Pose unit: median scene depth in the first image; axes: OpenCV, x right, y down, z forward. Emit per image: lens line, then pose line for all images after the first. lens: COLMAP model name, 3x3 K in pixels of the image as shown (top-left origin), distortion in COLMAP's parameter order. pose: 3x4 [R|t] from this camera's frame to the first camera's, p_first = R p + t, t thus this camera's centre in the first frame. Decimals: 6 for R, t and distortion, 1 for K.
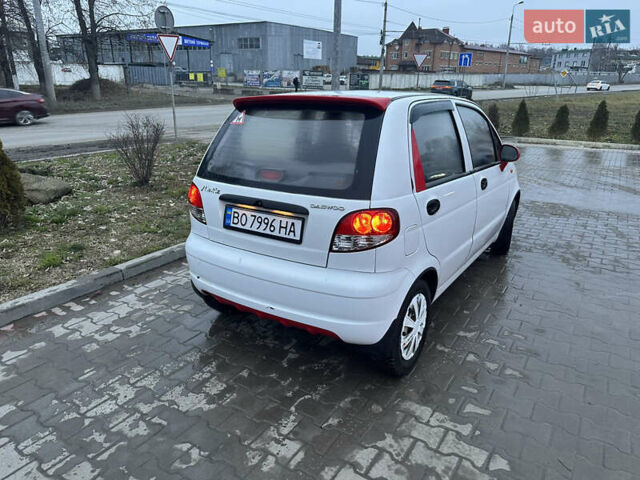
lens RADIAL K [[454.9, 0, 318.4], [0, 454.9, 243.3], [0, 0, 1]] dist [0.002492, -0.000230]
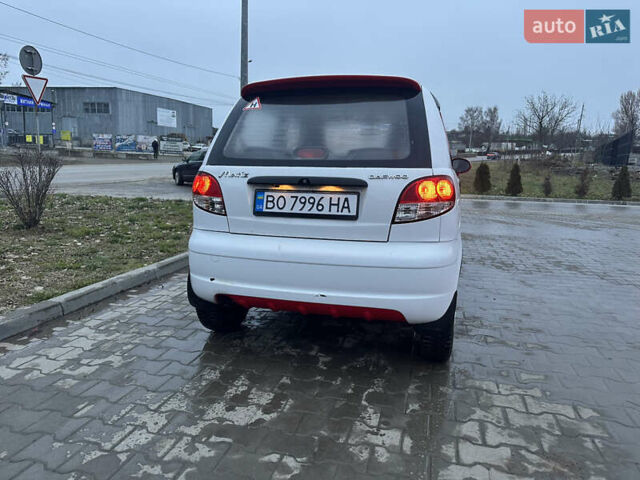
lens RADIAL K [[454.9, 0, 320.6], [0, 454.9, 240.2], [0, 0, 1]] dist [0.002492, -0.000230]
pose [[0.948946, -0.037938, 0.313150, -0.371594], [0.085423, 0.986554, -0.139338, 0.153631], [-0.303653, 0.158974, 0.939426, 0.129345]]
